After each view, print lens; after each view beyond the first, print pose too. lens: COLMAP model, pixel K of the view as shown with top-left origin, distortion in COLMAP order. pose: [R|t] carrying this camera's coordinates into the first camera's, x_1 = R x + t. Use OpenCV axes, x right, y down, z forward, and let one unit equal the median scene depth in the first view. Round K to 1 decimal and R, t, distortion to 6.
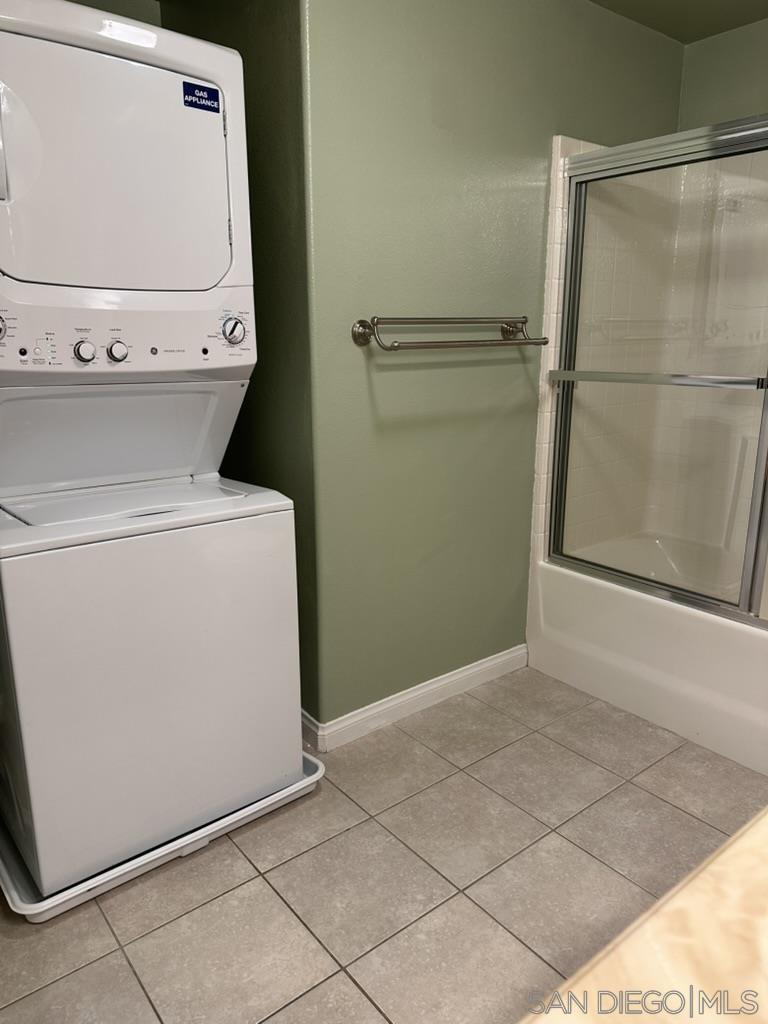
lens RADIAL K [[728.9, 0, 383.9], [0, 728.9, 512.1], [0, 0, 1]] dist [0.048221, -0.057647]
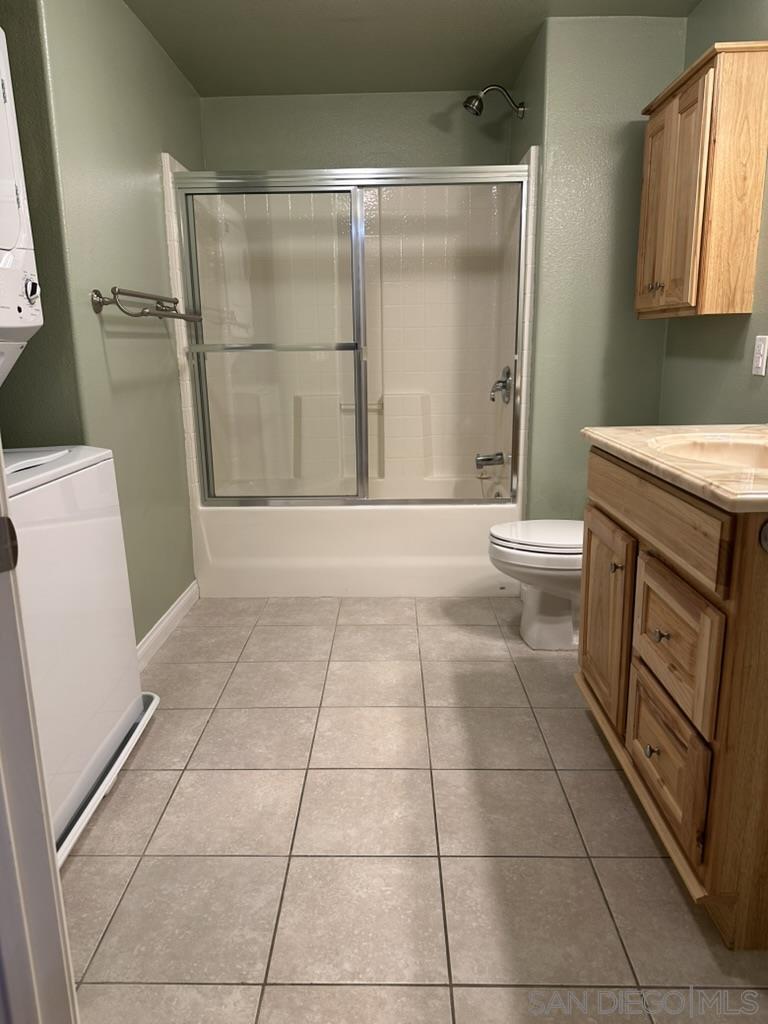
lens RADIAL K [[711.1, 0, 374.6], [0, 711.1, 518.7], [0, 0, 1]] dist [0.115875, -0.164612]
pose [[0.644171, -0.193411, 0.740024, -0.591787], [0.210093, 0.975030, 0.071952, 0.077461], [-0.735462, 0.109124, 0.668721, -0.005596]]
